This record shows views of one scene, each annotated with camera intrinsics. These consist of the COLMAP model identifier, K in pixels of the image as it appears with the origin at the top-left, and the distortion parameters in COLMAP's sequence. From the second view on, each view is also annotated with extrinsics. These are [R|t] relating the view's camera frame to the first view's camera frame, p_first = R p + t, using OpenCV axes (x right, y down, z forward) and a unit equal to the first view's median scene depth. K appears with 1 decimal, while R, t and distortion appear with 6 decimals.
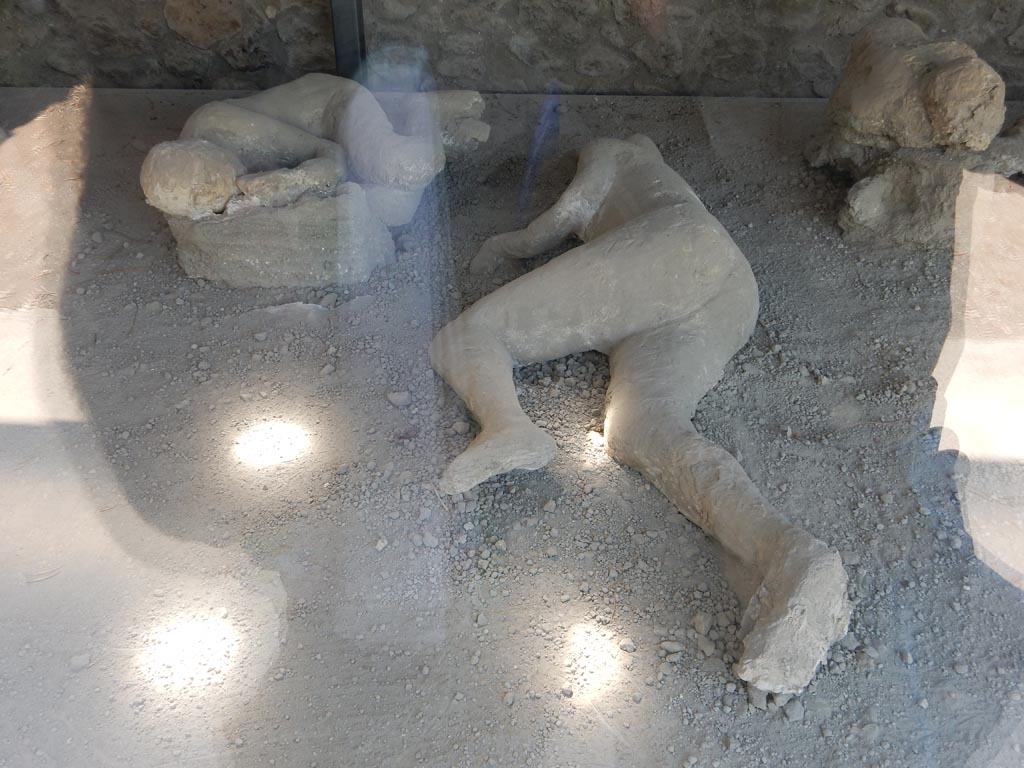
lens RADIAL K [[1049.0, 0, 512.2], [0, 1049.0, 389.1], [0, 0, 1]] dist [-0.025738, 0.000000]
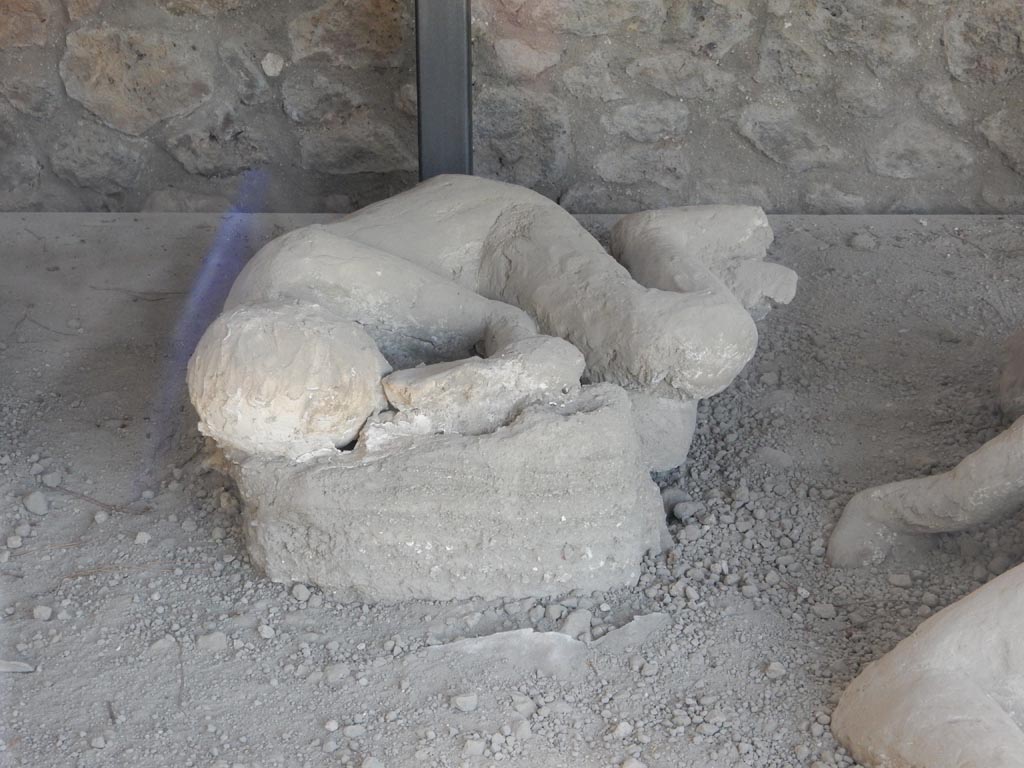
lens RADIAL K [[2104.6, 0, 511.9], [0, 2104.6, 381.4], [0, 0, 1]] dist [-0.038698, 0.000000]
pose [[0.999680, -0.013788, 0.021226, -0.203548], [0.017756, 0.979657, -0.199892, -0.001401], [-0.018038, 0.200205, 0.979588, 0.028612]]
